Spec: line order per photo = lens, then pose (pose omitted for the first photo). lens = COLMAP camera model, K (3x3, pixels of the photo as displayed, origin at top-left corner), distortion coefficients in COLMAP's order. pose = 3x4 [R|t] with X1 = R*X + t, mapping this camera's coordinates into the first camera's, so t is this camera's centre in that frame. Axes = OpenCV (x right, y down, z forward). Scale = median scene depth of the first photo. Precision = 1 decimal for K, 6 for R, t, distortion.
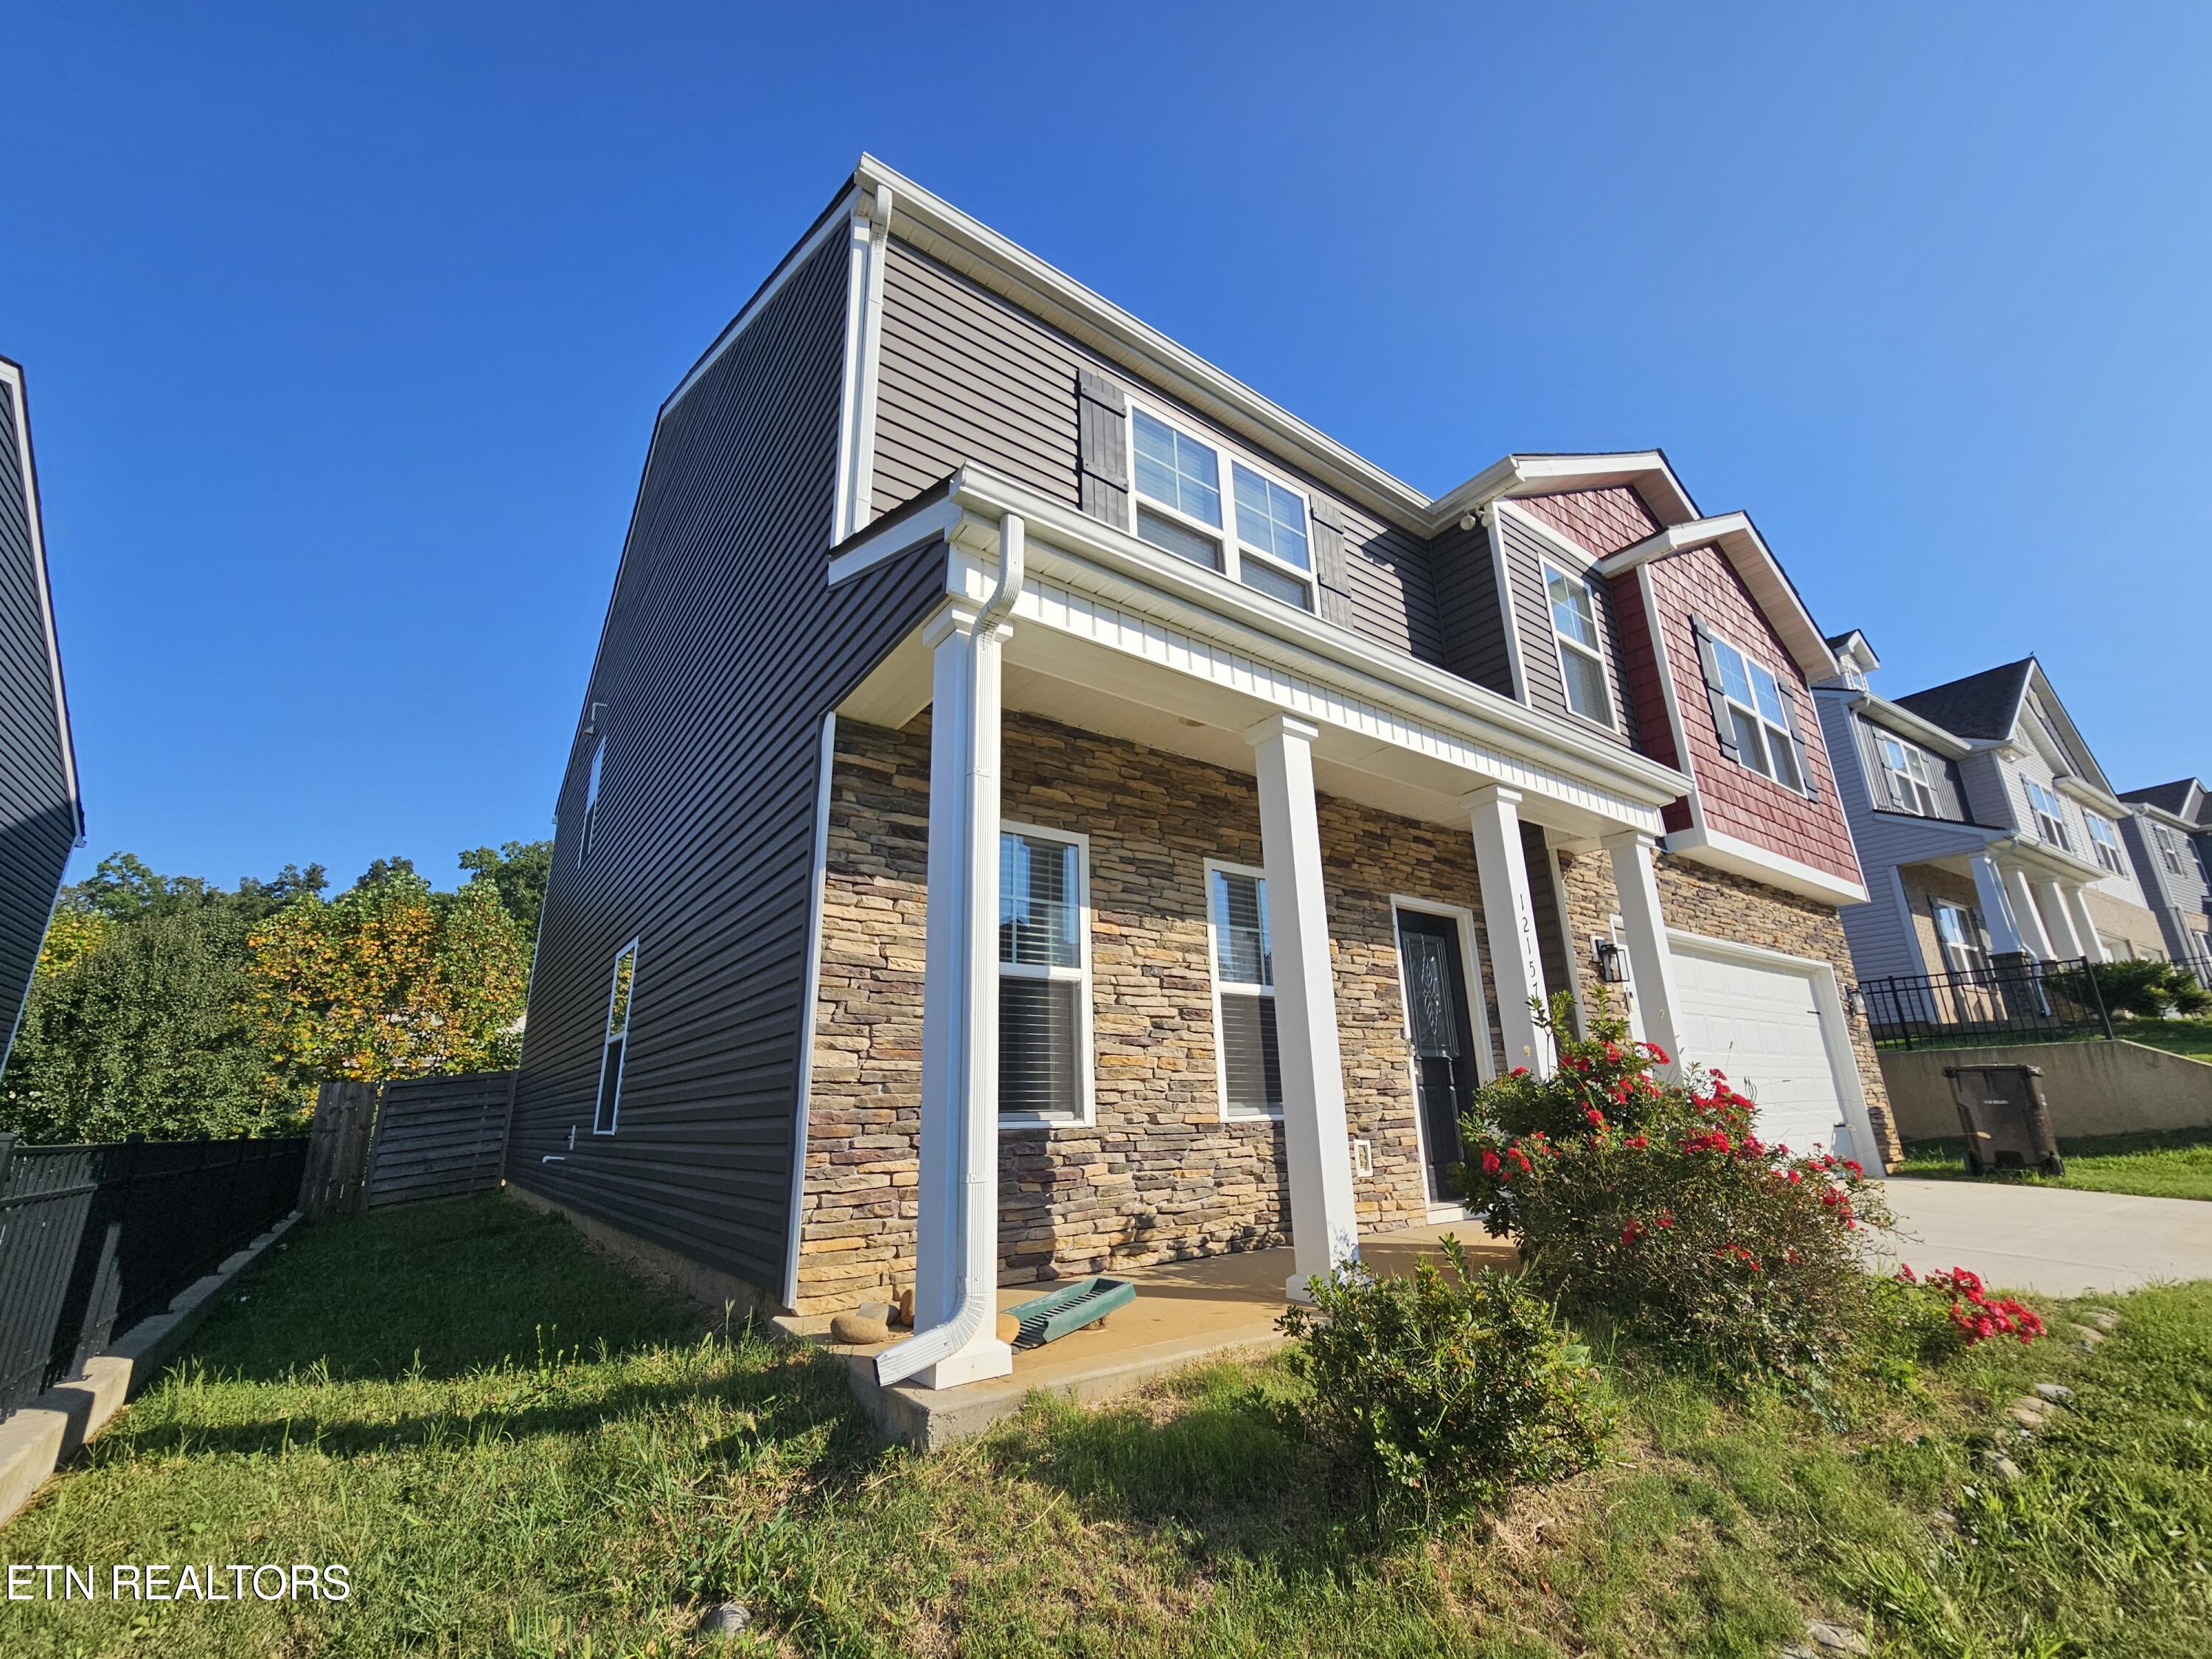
lens RADIAL K [[910.4, 0, 1104.6], [0, 910.4, 838.5], [0, 0, 1]] dist [-0.001664, 0.002154]
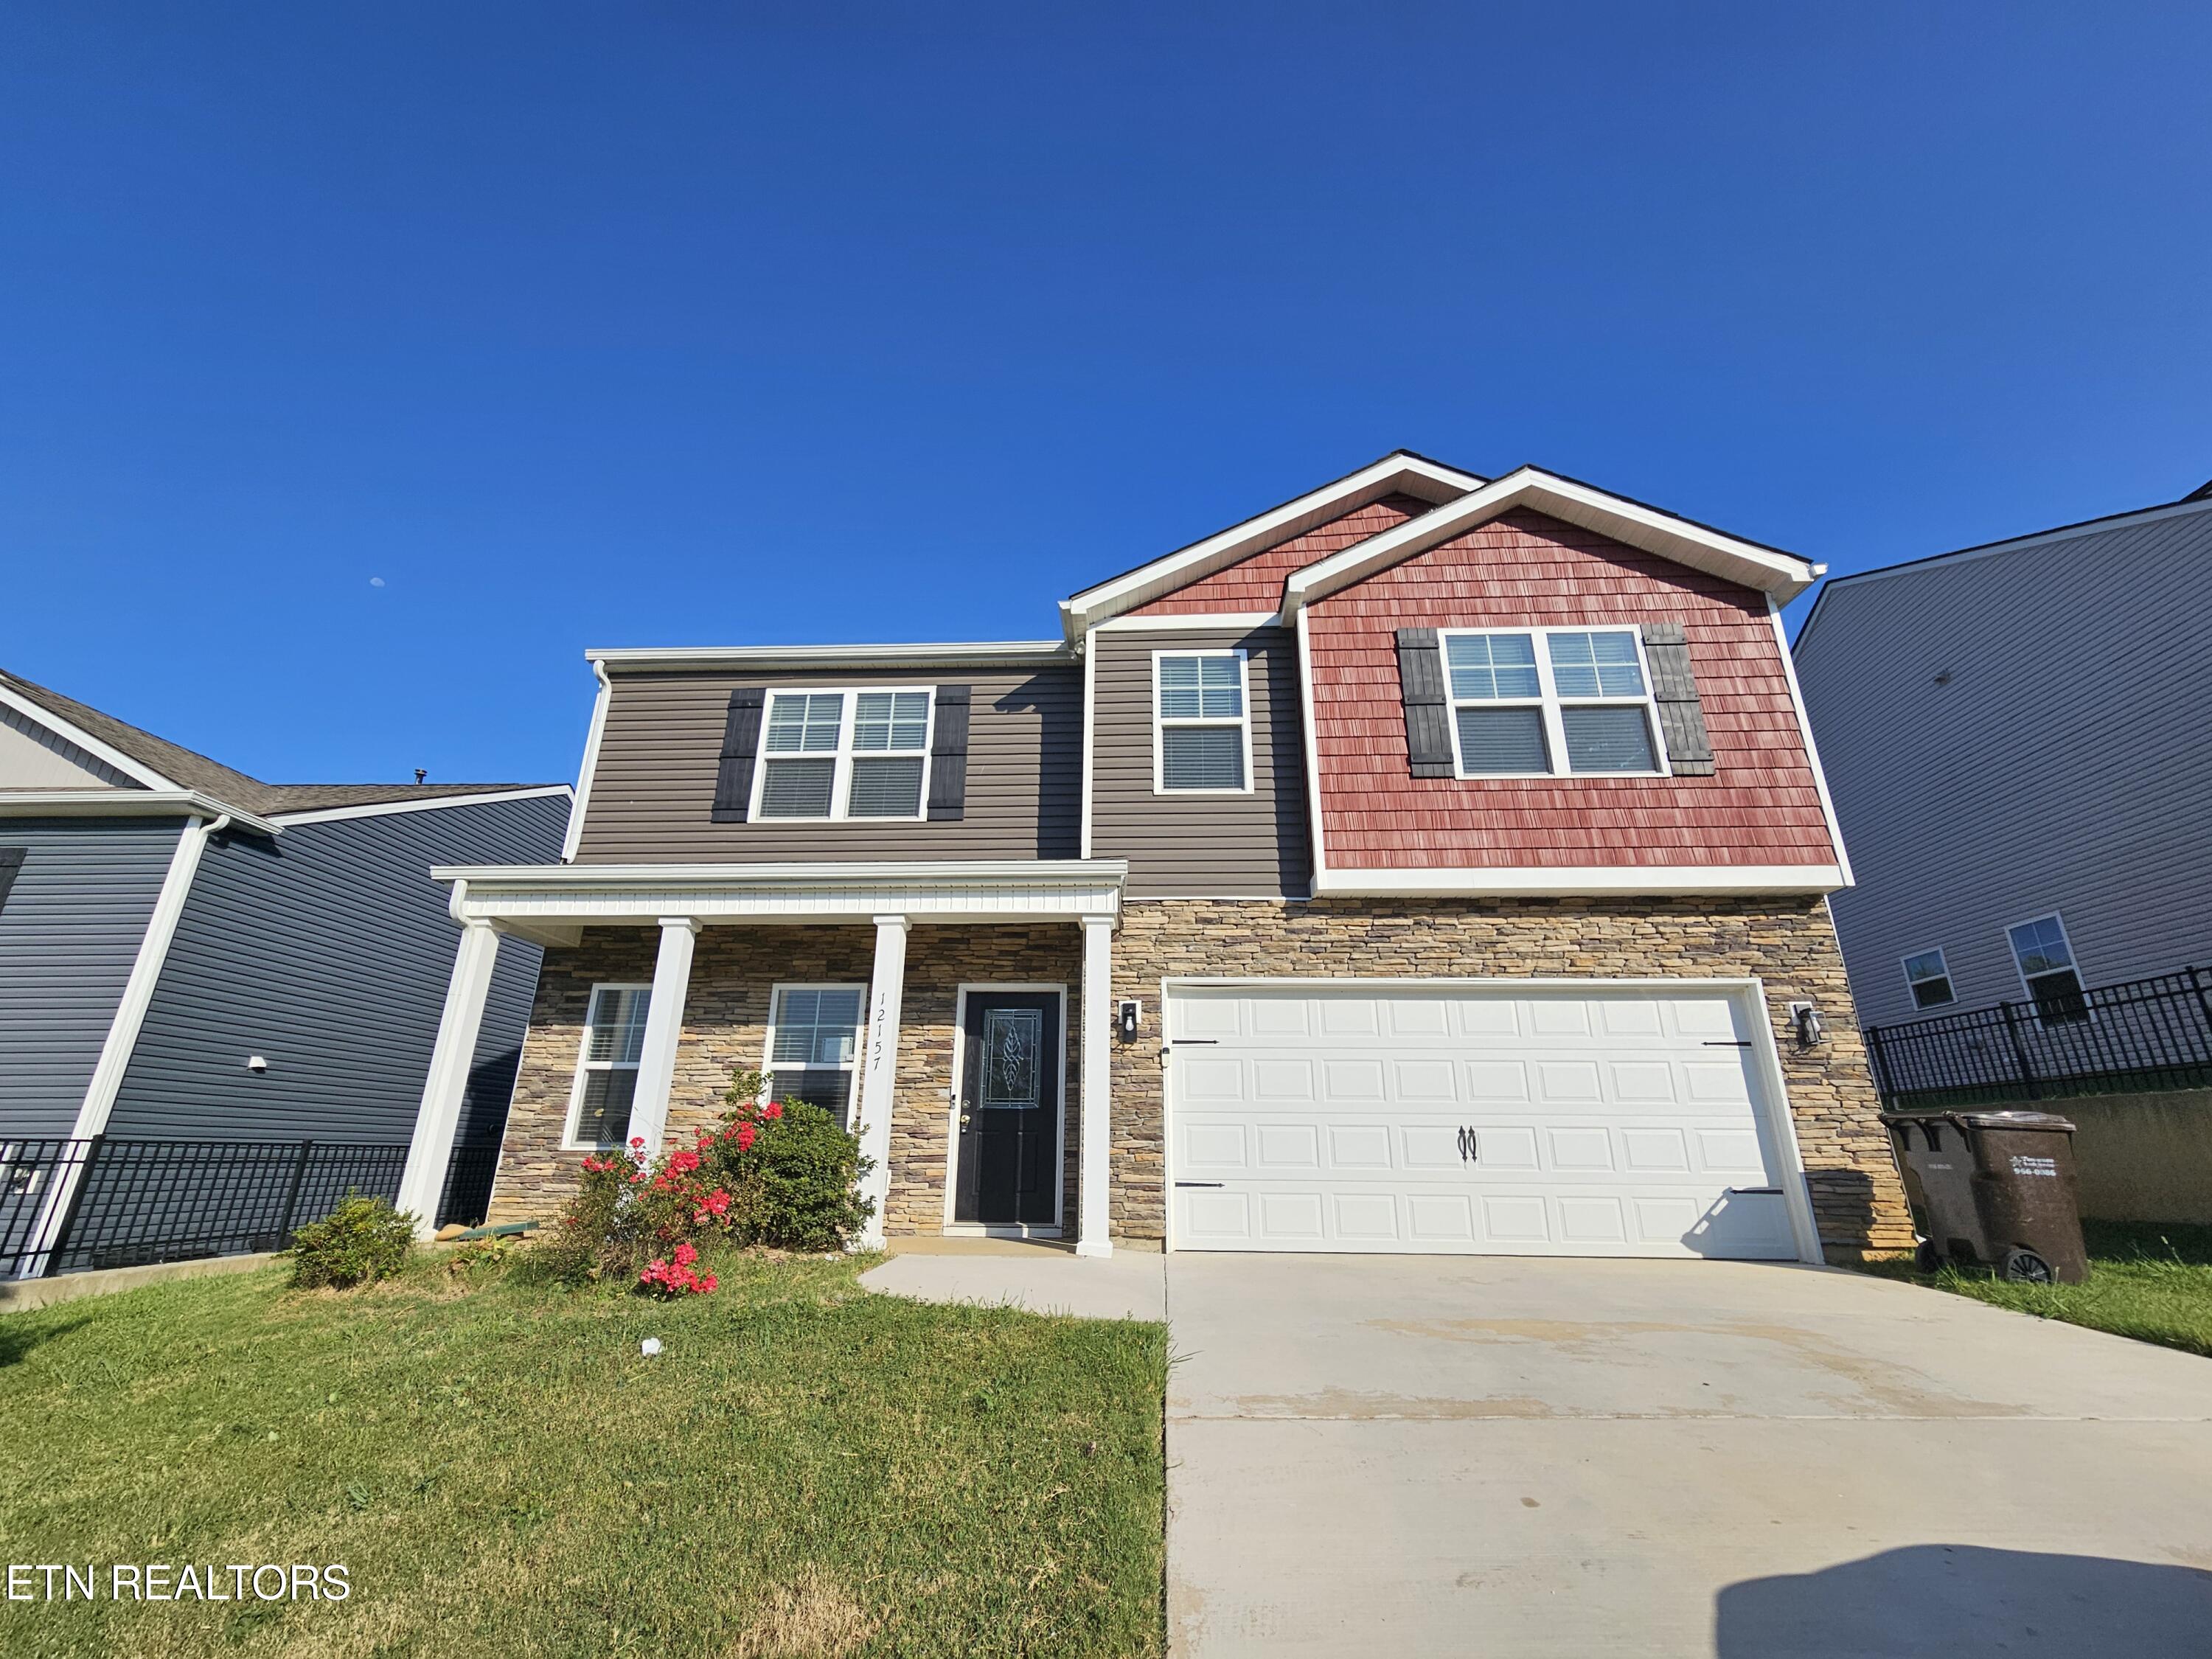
lens RADIAL K [[910.4, 0, 1112.1], [0, 910.4, 831.5], [0, 0, 1]] dist [-0.001664, 0.002154]
pose [[0.775257, -0.181878, -0.604894, 1.633956], [0.157892, 0.983047, -0.093219, 0.002036], [0.611593, -0.023239, 0.790831, 0.114657]]
